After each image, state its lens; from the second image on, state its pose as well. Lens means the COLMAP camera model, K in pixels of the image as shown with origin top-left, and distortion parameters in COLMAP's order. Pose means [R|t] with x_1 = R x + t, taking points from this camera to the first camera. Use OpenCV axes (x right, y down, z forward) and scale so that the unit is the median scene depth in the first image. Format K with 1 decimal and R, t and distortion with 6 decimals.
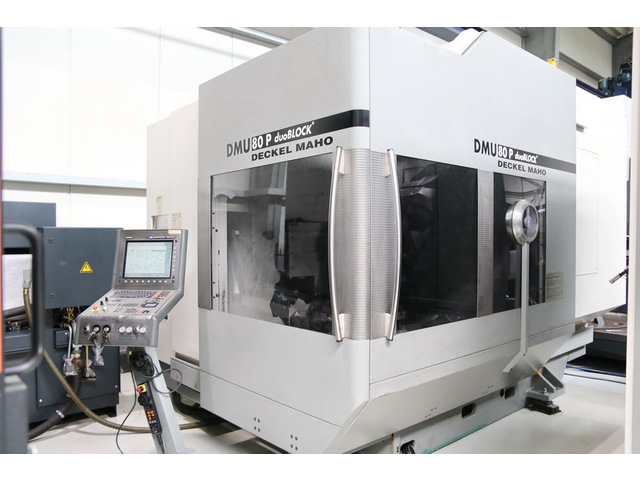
lens RADIAL K [[514.5, 0, 326.5], [0, 514.5, 241.0], [0, 0, 1]] dist [-0.098635, 0.076623]
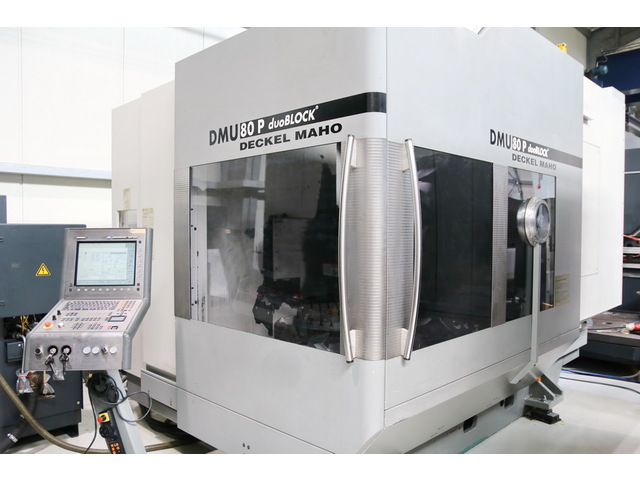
lens RADIAL K [[514.5, 0, 321.2], [0, 514.5, 235.5], [0, 0, 1]] dist [-0.098635, 0.076623]
pose [[0.997987, 0.003327, 0.063339, -0.050240], [-0.003829, 0.999962, 0.007809, -0.015532], [-0.063311, -0.008036, 0.997962, 0.099923]]
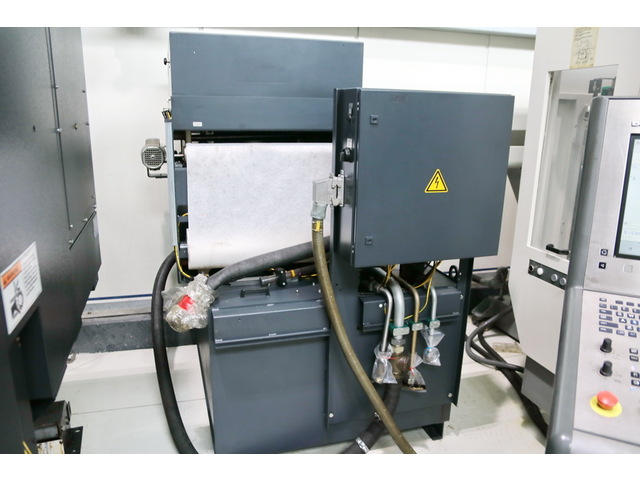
lens RADIAL K [[514.5, 0, 317.0], [0, 514.5, 240.8], [0, 0, 1]] dist [-0.098635, 0.076623]
pose [[0.906446, 0.123207, -0.403950, -0.374123], [-0.025327, 0.970636, 0.239216, -0.003675], [0.421561, -0.206605, 0.882950, 0.524801]]
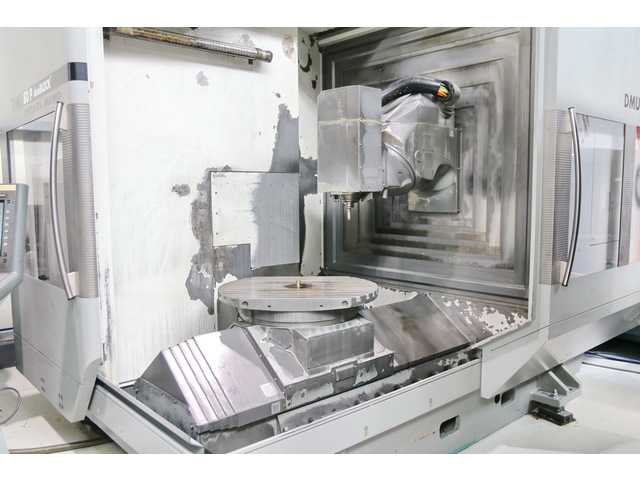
lens RADIAL K [[554.6, 0, 323.3], [0, 554.6, 242.8], [0, 0, 1]] dist [-0.073779, 0.078816]
pose [[0.999988, -0.004869, 0.000670, 0.094458], [0.004790, 0.995997, 0.089260, -0.006294], [-0.001102, -0.089256, 0.996008, 0.220025]]
